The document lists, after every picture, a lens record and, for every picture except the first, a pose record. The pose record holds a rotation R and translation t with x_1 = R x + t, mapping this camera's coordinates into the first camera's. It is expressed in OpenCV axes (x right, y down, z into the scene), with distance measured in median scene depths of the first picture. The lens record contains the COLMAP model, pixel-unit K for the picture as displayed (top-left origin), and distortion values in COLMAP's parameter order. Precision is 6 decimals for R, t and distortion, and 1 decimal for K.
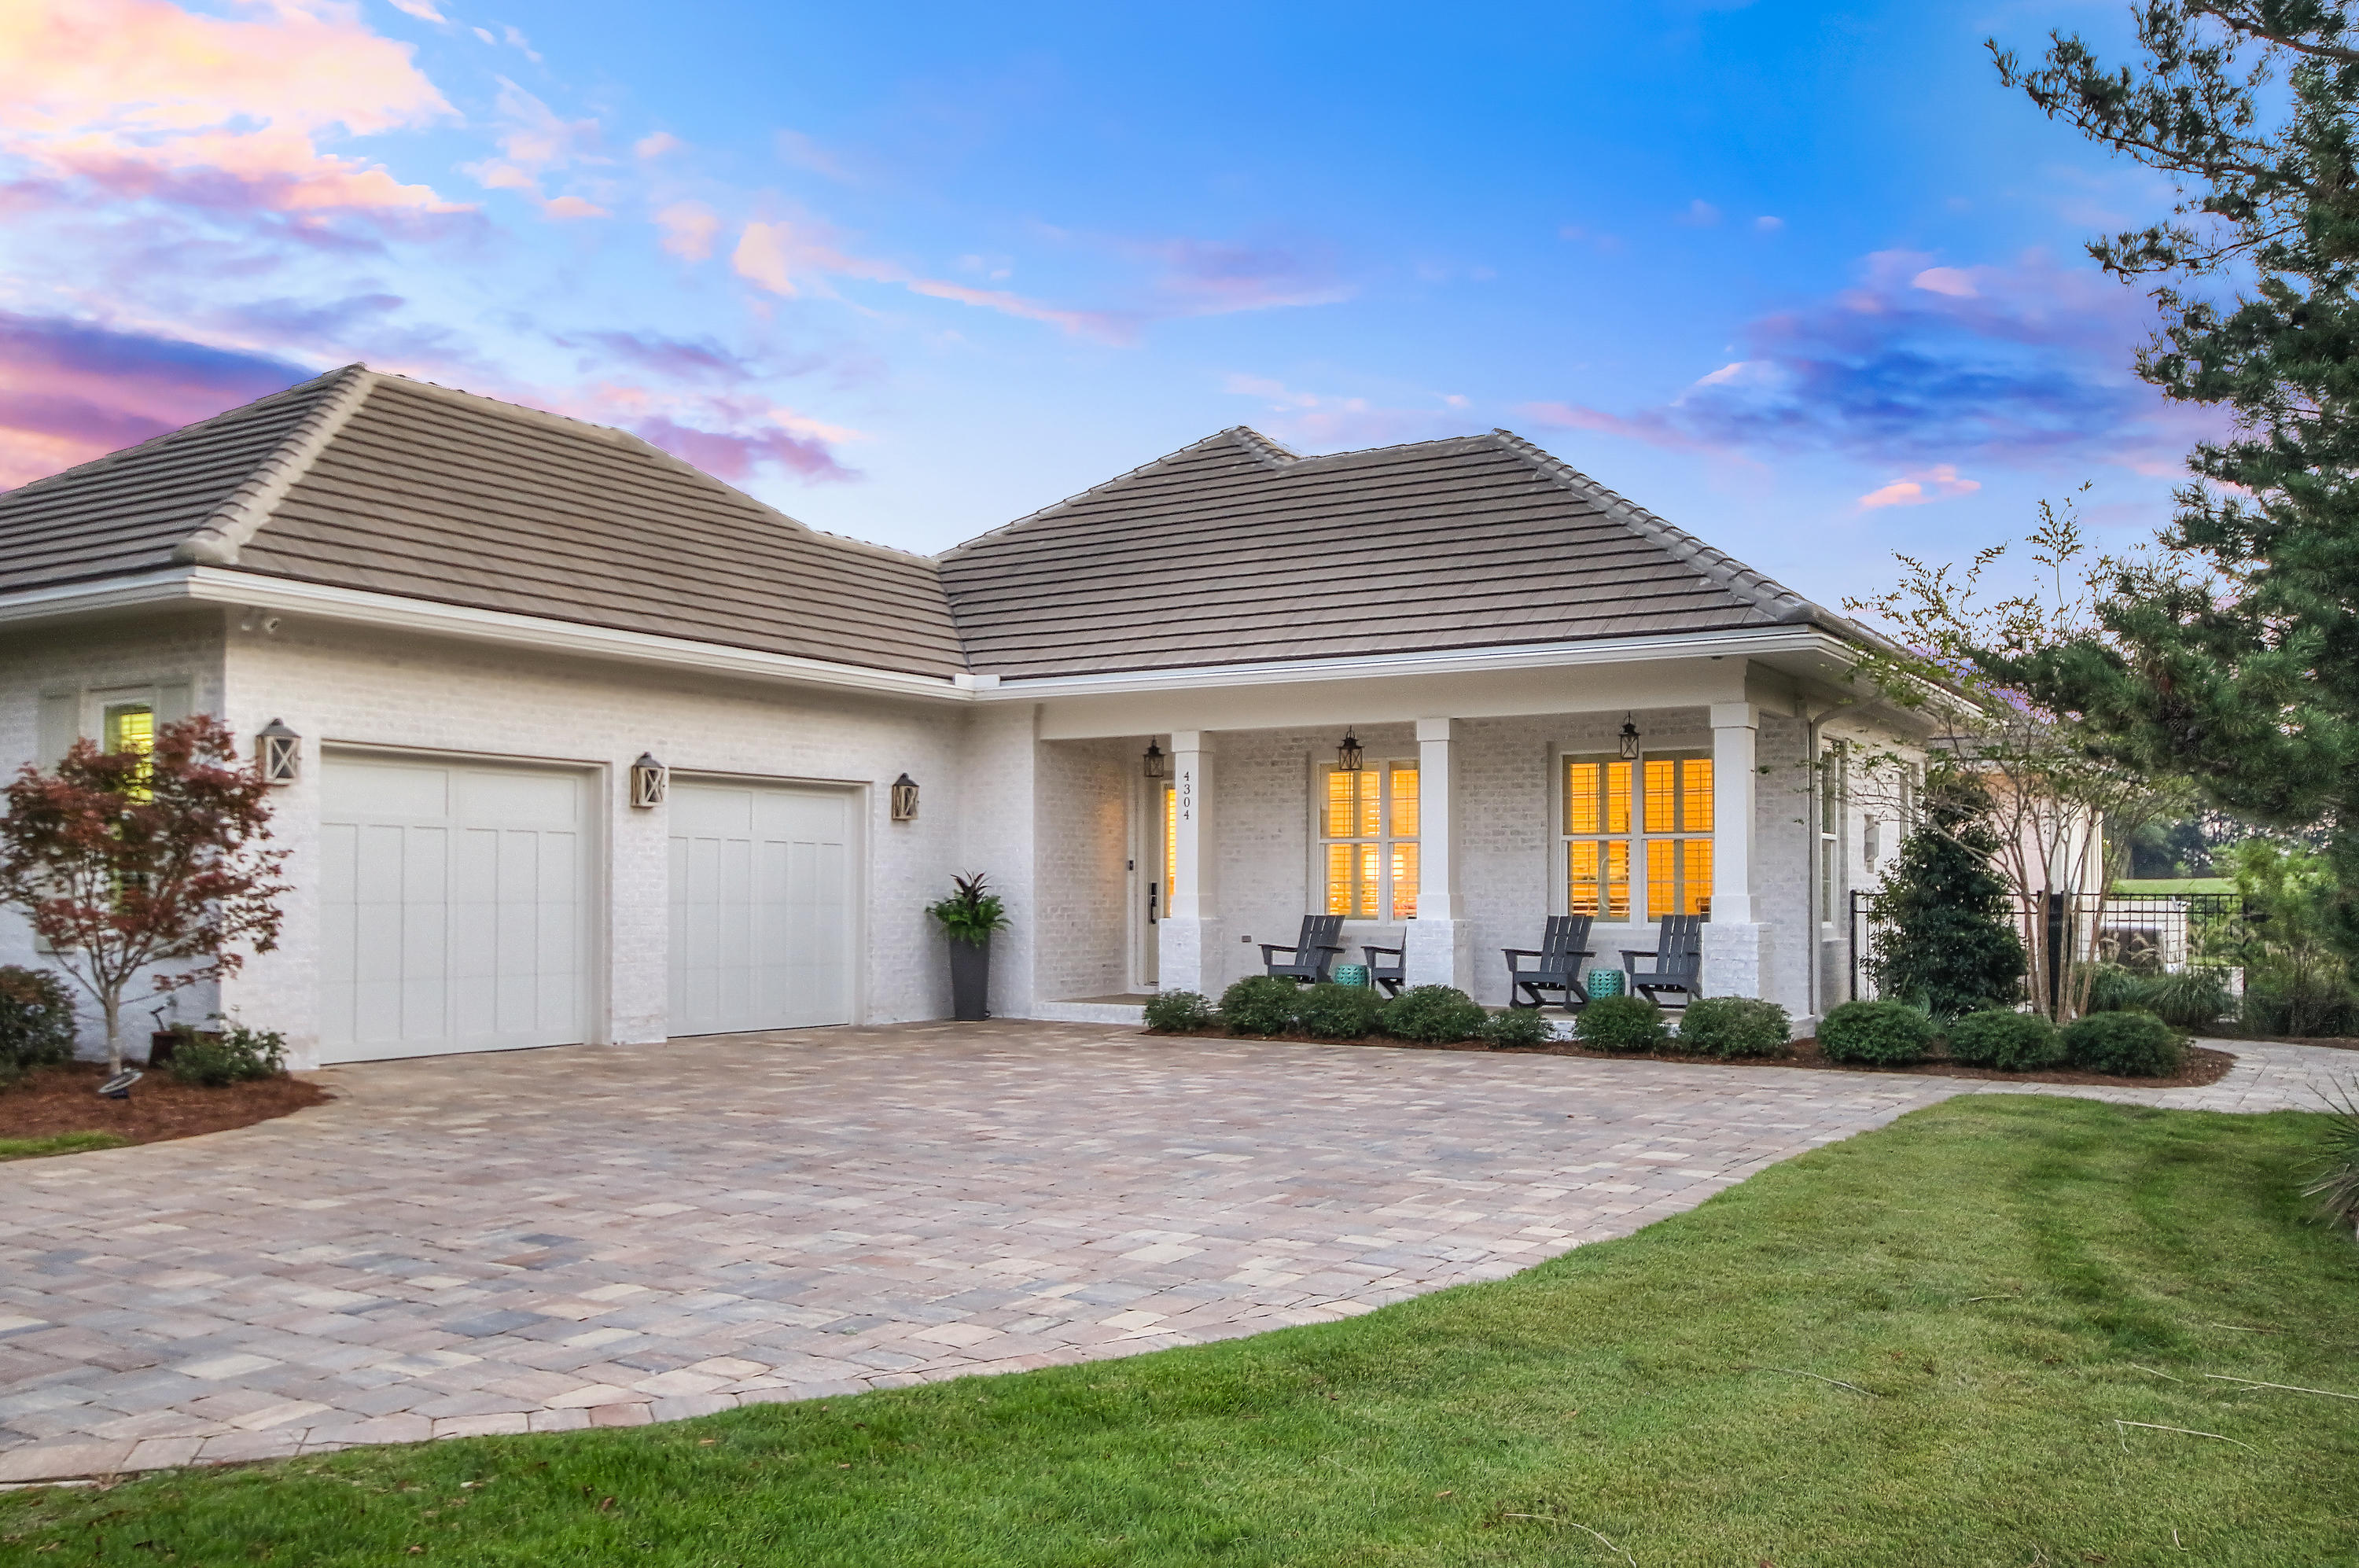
lens RADIAL K [[1956.7, 0, 1178.2], [0, 1956.7, 729.4], [0, 0, 1]] dist [0.001395, -0.001780]
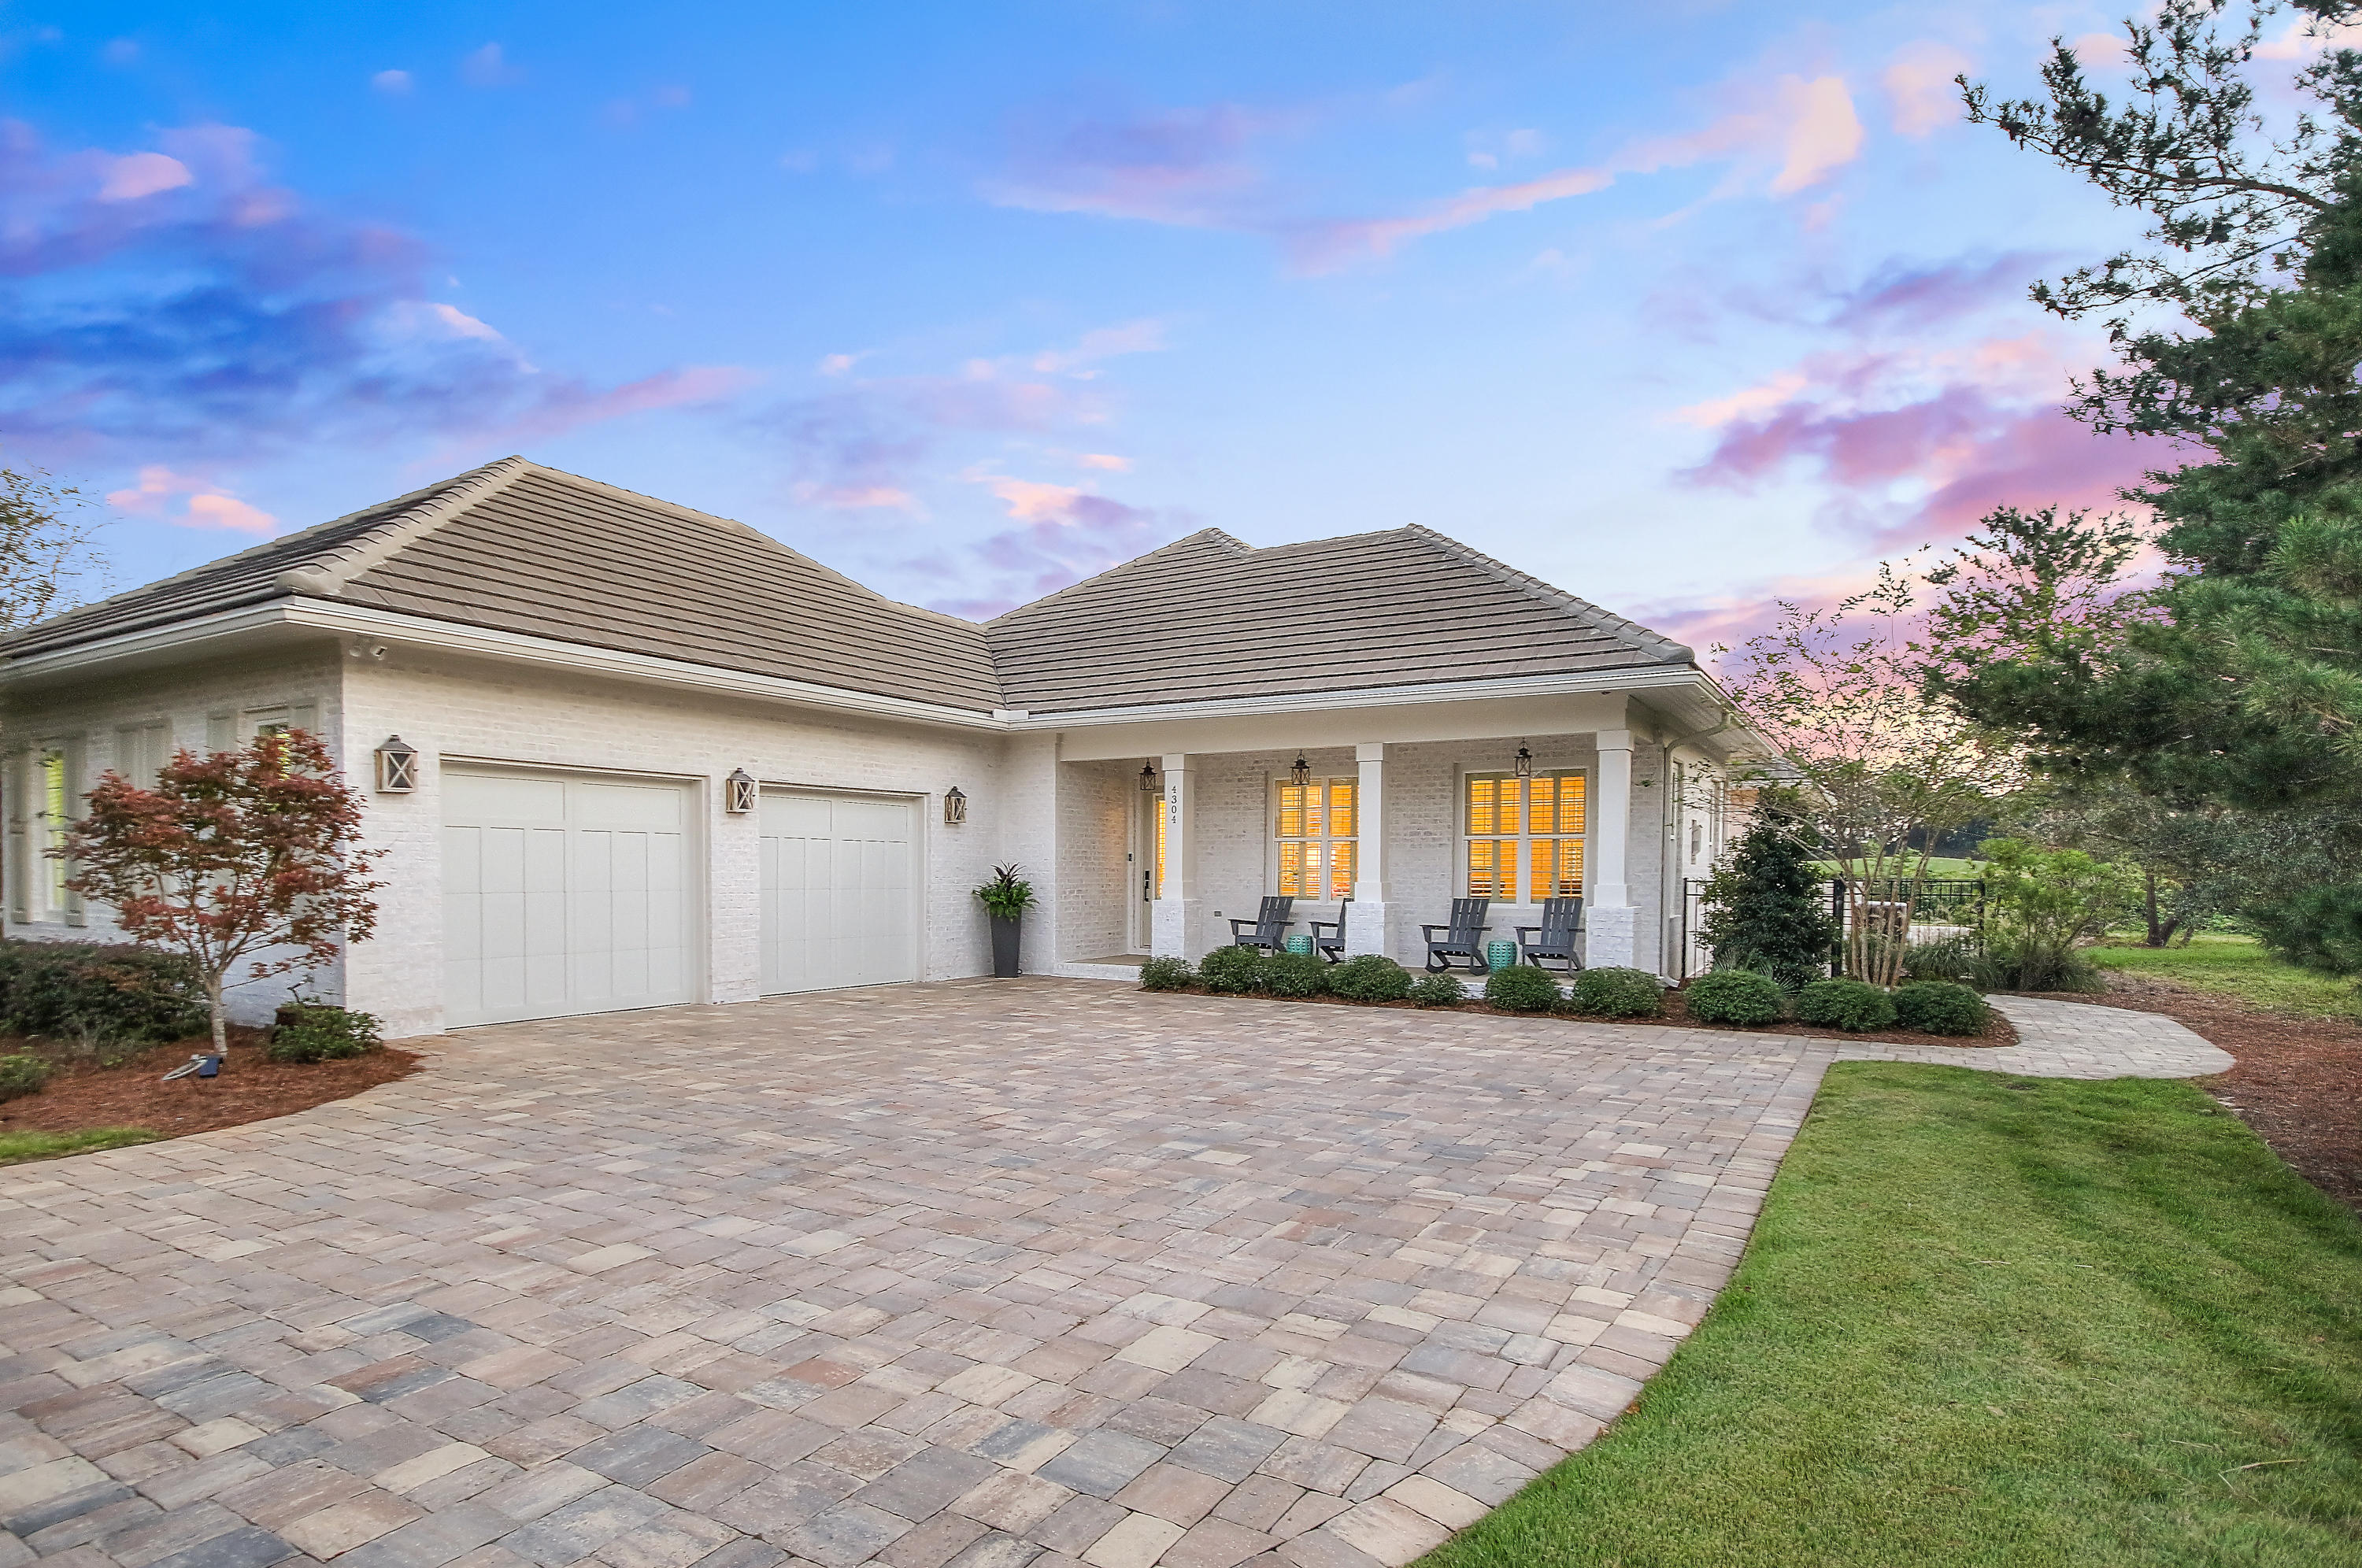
lens RADIAL K [[1206.7, 0, 1182.7], [0, 1206.7, 721.4], [0, 0, 1]] dist [0.003904, 0.001756]
pose [[0.999806, 0.003134, 0.019449, -0.005949], [-0.002422, 0.999330, -0.036518, 0.008844], [-0.019551, 0.036464, 0.999144, 0.218712]]
